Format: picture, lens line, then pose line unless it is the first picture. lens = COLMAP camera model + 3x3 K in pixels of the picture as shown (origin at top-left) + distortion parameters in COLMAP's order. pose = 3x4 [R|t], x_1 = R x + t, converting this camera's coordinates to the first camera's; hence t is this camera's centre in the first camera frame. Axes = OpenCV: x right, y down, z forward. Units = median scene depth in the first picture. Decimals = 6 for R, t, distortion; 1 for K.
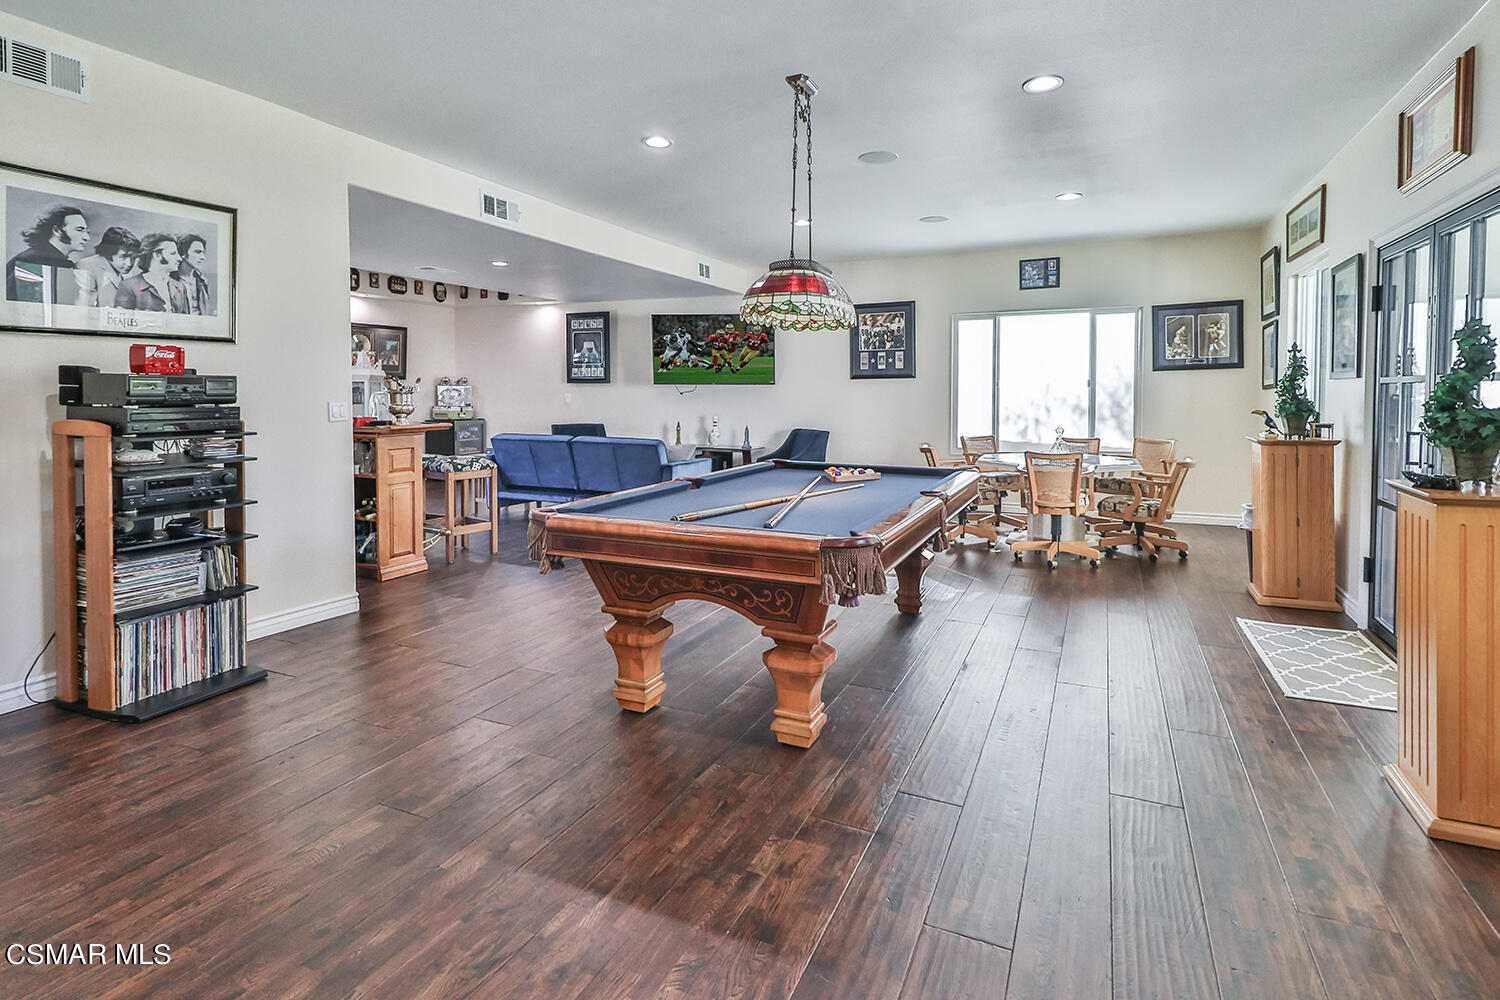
lens RADIAL K [[748.6, 0, 739.3], [0, 748.6, 429.0], [0, 0, 1]] dist [0.003712, 0.000271]
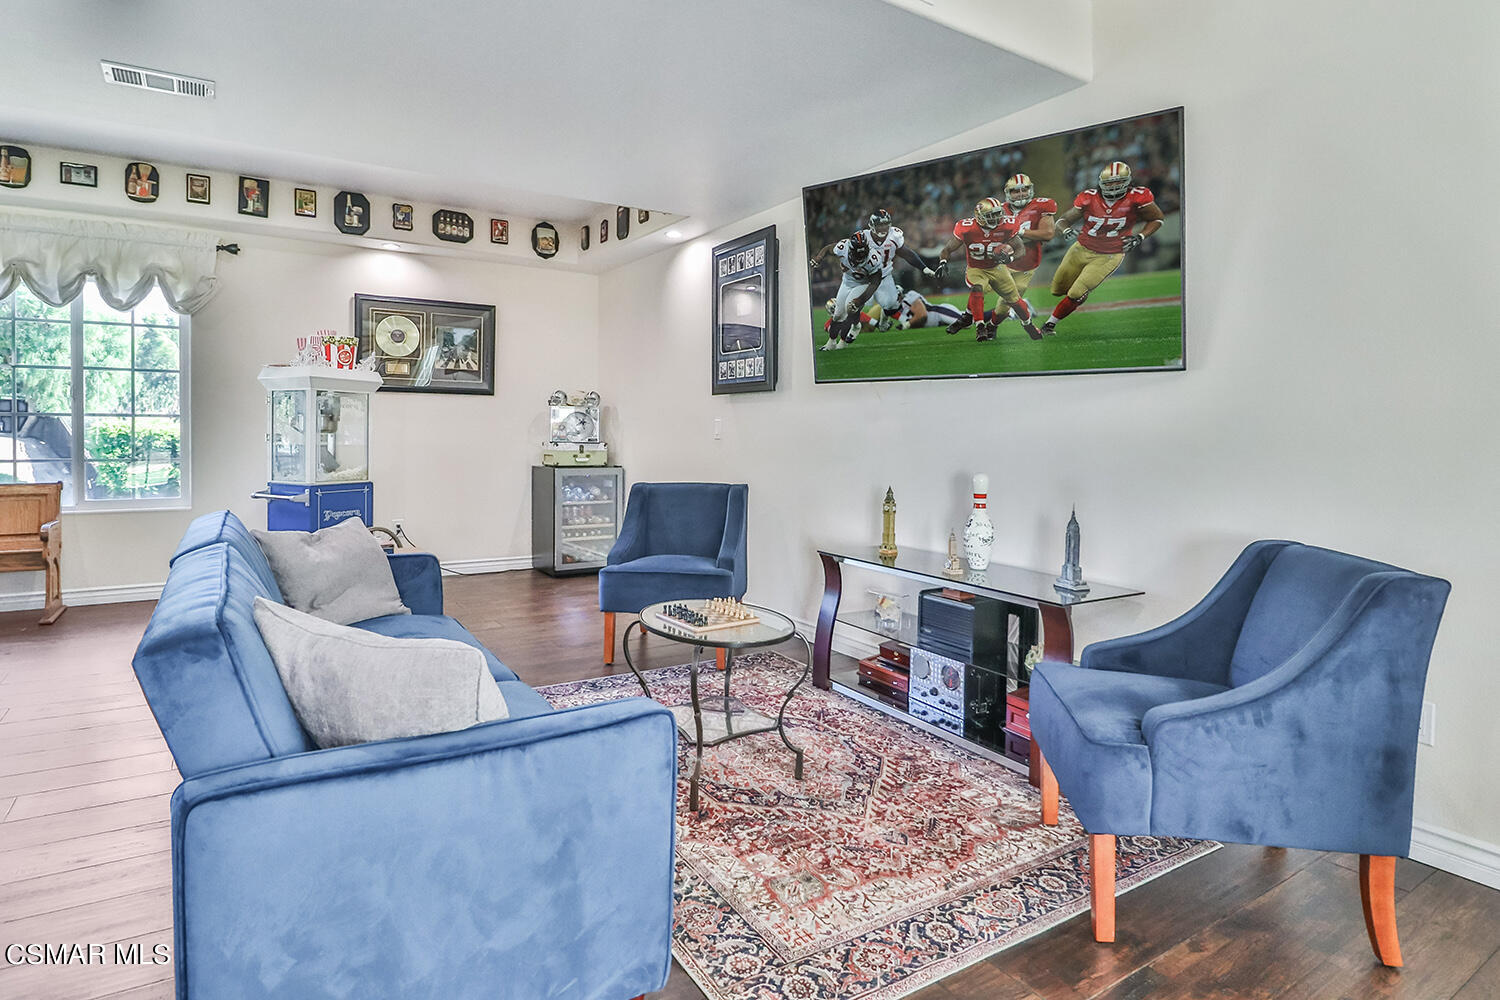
lens RADIAL K [[825.5, 0, 743.0], [0, 825.5, 450.5], [0, 0, 1]] dist [-0.000175, -0.016021]
pose [[0.842353, 0.016726, -0.538667, 0.078712], [-0.035367, 0.999079, -0.024284, -0.017609], [0.537765, 0.039507, 0.842169, 0.696855]]
